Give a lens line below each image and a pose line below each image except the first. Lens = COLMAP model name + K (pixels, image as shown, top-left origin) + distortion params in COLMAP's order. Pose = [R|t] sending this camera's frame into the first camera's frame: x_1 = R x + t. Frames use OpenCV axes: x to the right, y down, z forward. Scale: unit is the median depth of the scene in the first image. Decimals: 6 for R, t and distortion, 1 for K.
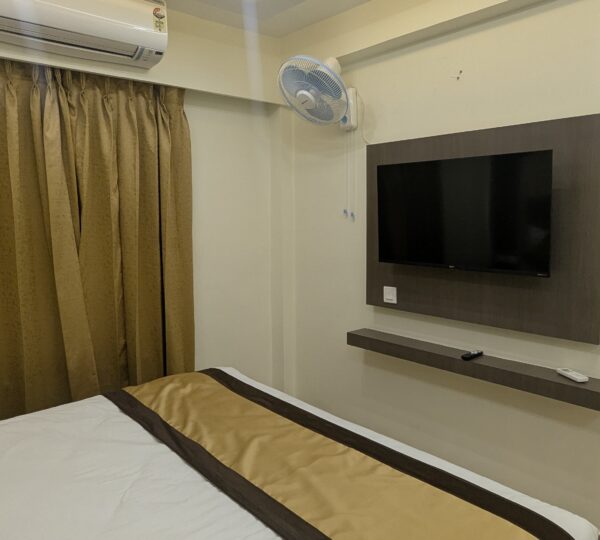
lens RADIAL K [[500.1, 0, 300.0], [0, 500.1, 270.0], [0, 0, 1]] dist [-0.014373, -0.007807]
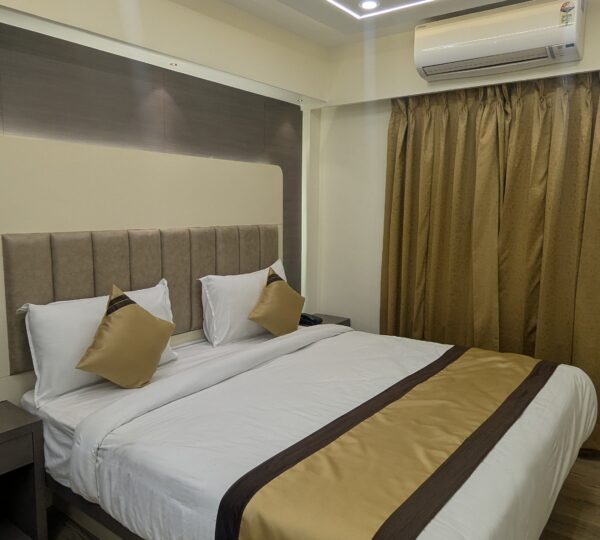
lens RADIAL K [[500.1, 0, 300.0], [0, 500.1, 270.0], [0, 0, 1]] dist [-0.014373, -0.007807]
pose [[0.201048, 0.134683, -0.970279, 0.672427], [-0.122690, 0.986166, 0.111466, -0.029530], [0.971868, 0.096634, 0.214790, 0.302548]]
